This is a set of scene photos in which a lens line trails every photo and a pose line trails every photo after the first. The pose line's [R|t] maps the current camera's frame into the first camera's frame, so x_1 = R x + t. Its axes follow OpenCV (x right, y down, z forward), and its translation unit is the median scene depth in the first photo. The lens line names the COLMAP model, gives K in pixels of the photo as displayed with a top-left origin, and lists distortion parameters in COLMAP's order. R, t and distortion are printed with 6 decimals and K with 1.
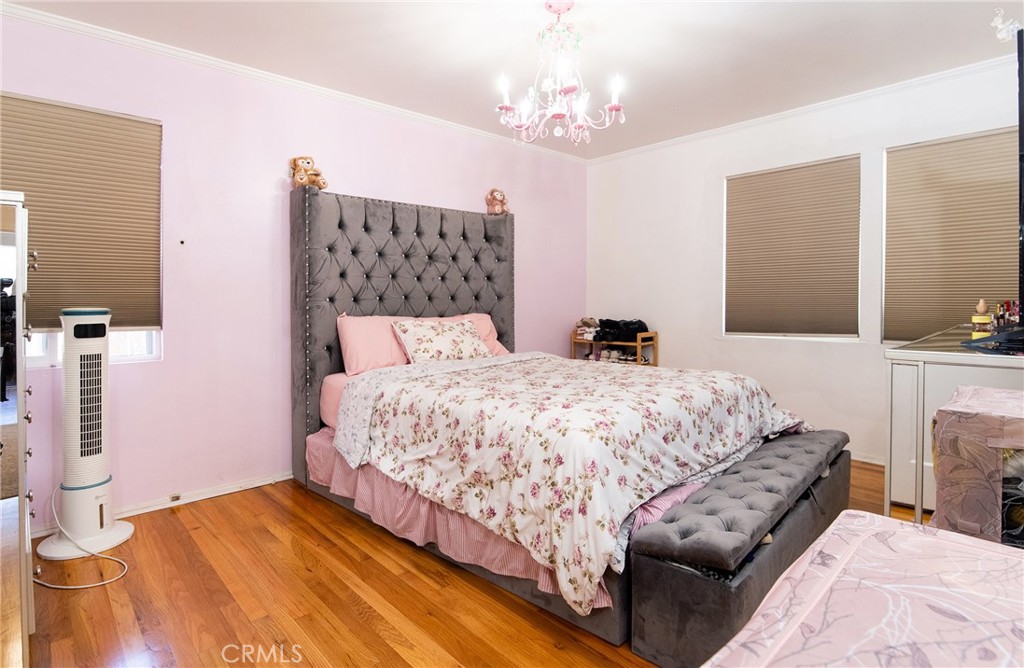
lens RADIAL K [[490.4, 0, 513.7], [0, 490.4, 326.3], [0, 0, 1]] dist [0.001567, -0.009689]
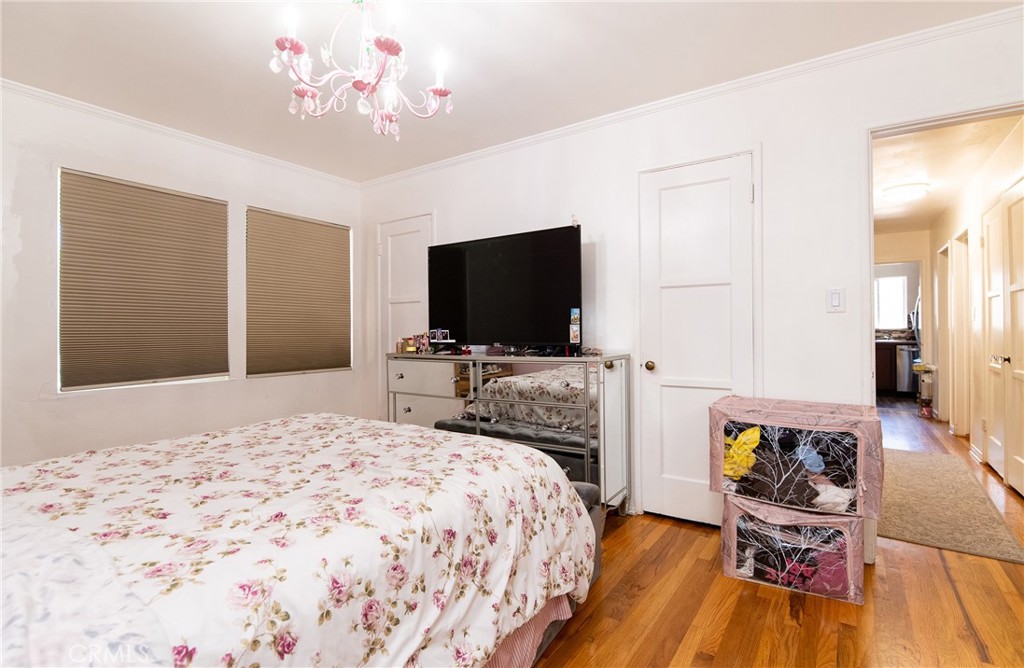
lens RADIAL K [[490.4, 0, 513.7], [0, 490.4, 326.3], [0, 0, 1]] dist [0.001567, -0.009689]
pose [[-0.215575, 0.018172, 0.976318, -0.474034], [0.059828, 0.998194, -0.005368, -0.041125], [-0.974653, 0.057254, -0.216273, 0.650509]]
